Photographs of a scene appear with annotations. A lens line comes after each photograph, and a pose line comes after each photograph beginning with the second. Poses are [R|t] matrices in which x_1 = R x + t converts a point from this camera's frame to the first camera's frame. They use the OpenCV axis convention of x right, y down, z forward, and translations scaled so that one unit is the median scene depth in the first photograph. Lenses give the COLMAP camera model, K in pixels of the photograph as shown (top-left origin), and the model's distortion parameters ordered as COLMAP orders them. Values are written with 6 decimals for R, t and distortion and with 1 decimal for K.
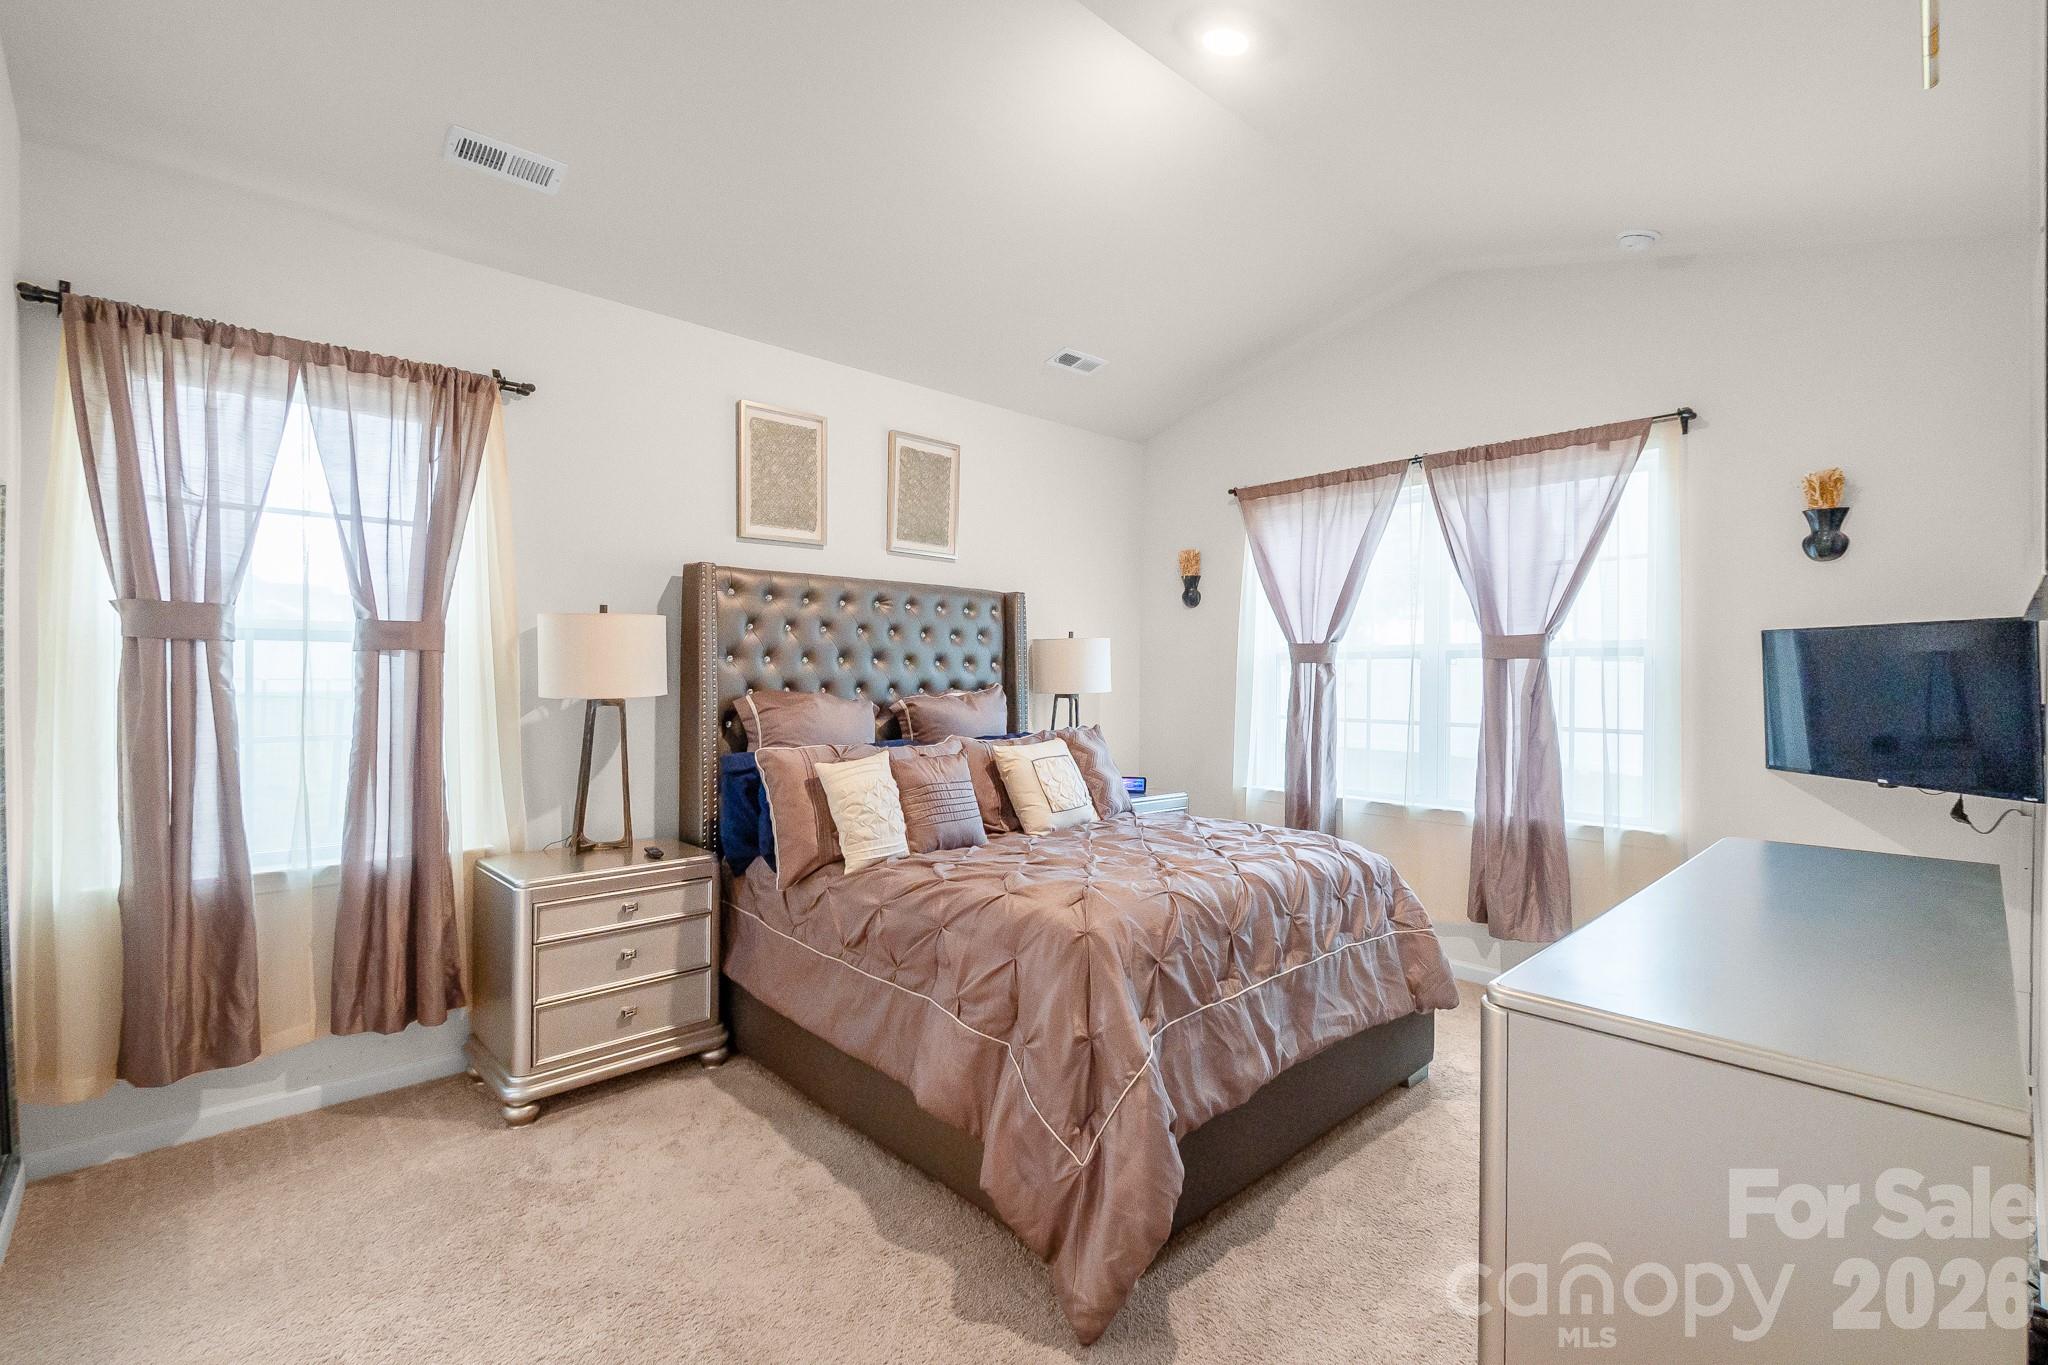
lens RADIAL K [[909.0, 0, 1019.6], [0, 909.0, 668.8], [0, 0, 1]] dist [0.000119, -0.000107]
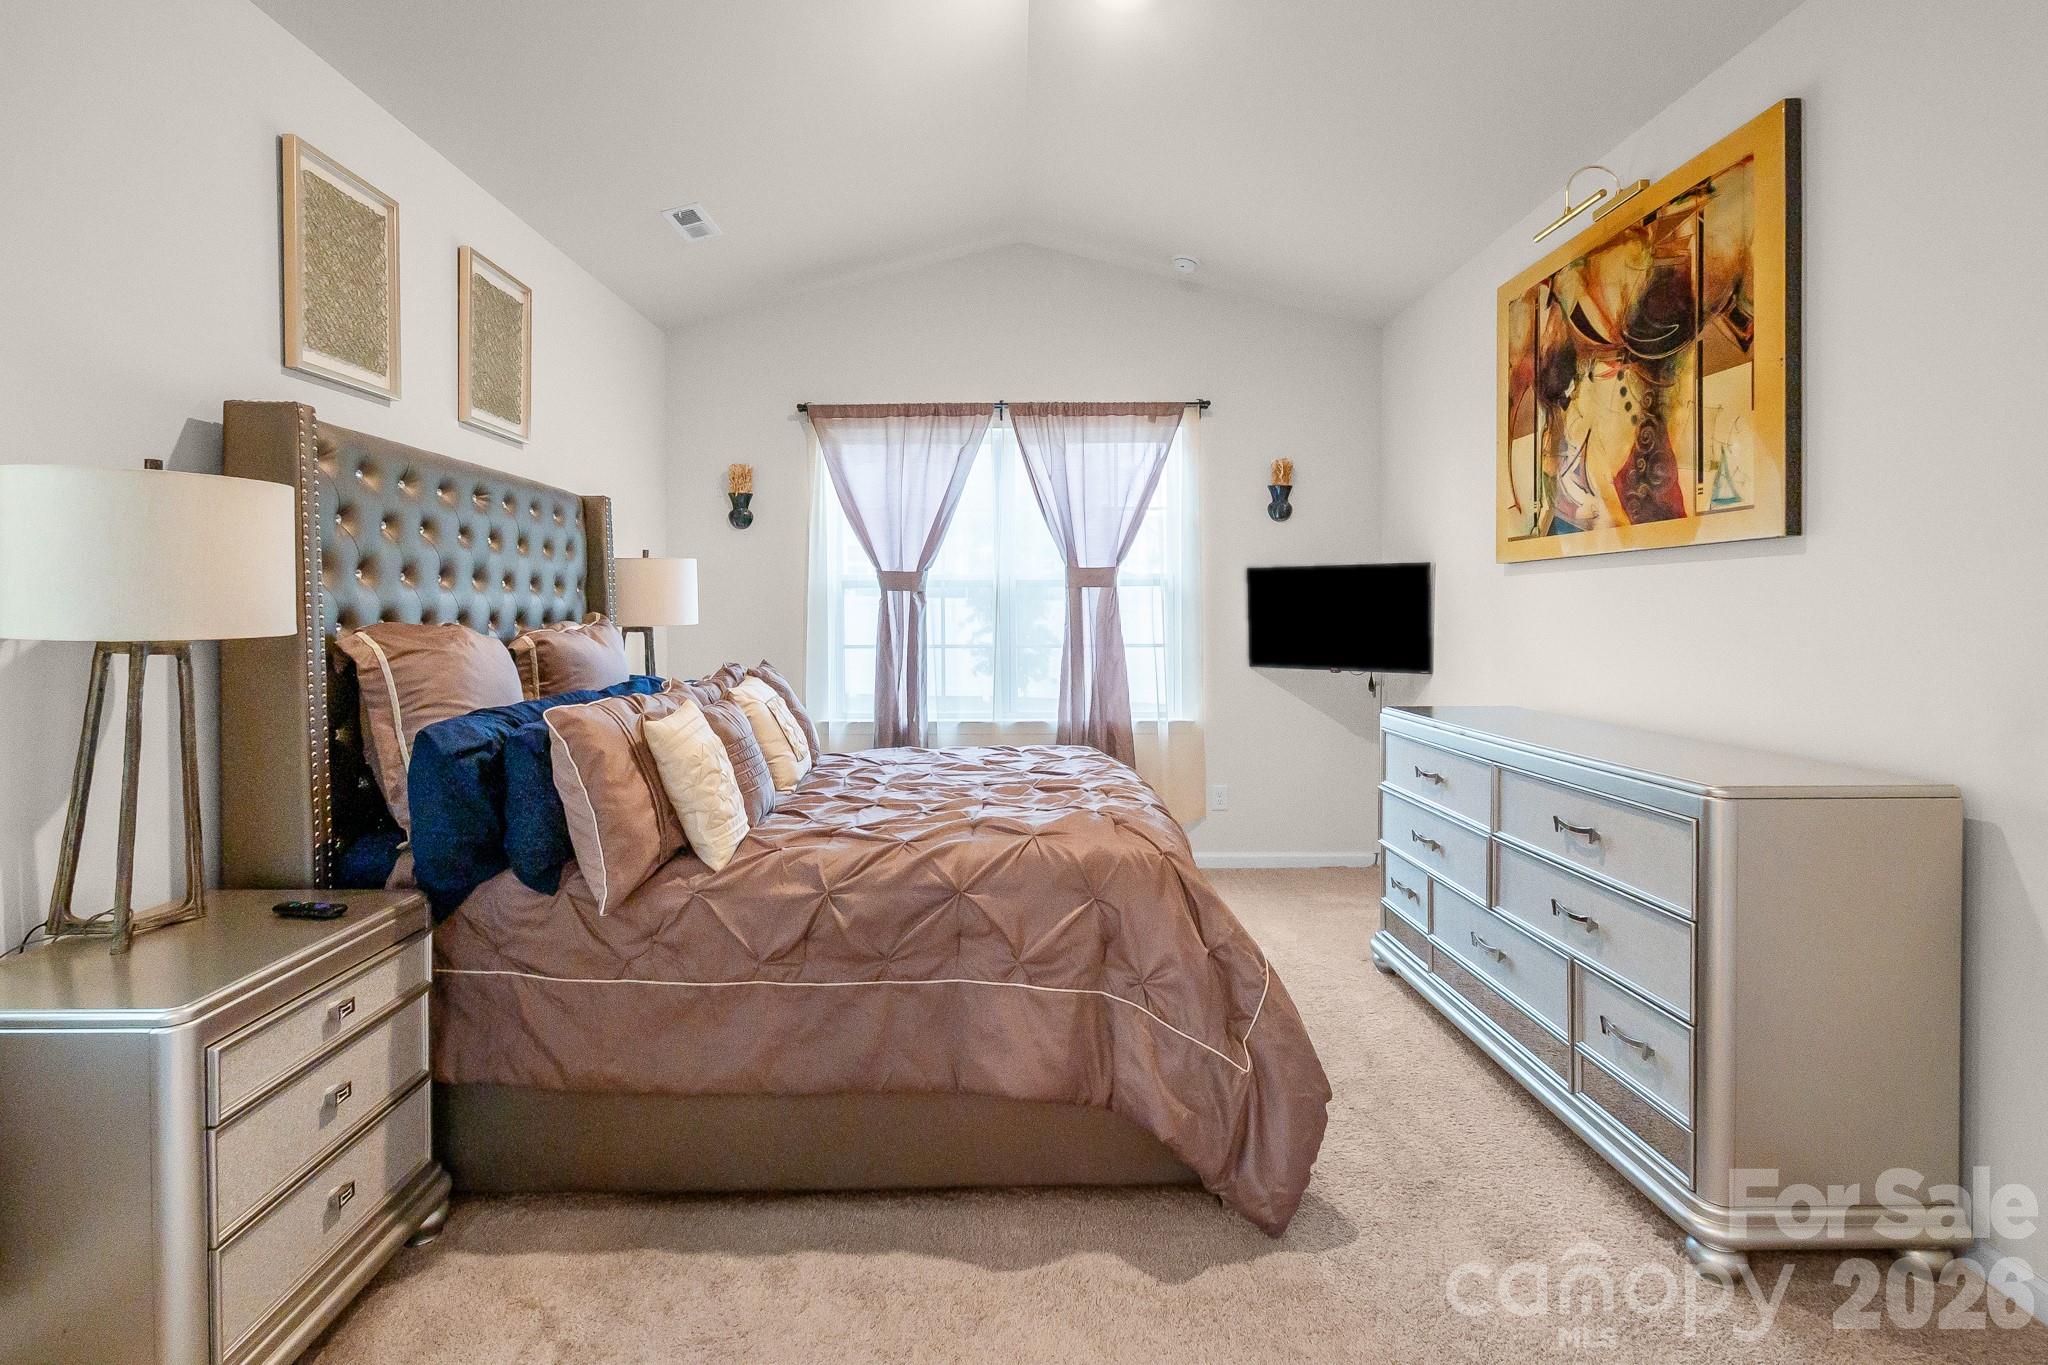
lens RADIAL K [[947.0, 0, 1016.8], [0, 947.0, 616.0], [0, 0, 1]] dist [0.002388, 0.000277]
pose [[0.685387, -0.010707, 0.728100, -0.413578], [0.003429, 0.999928, 0.011477, 0.011529], [-0.728171, -0.005369, 0.685374, 0.220495]]
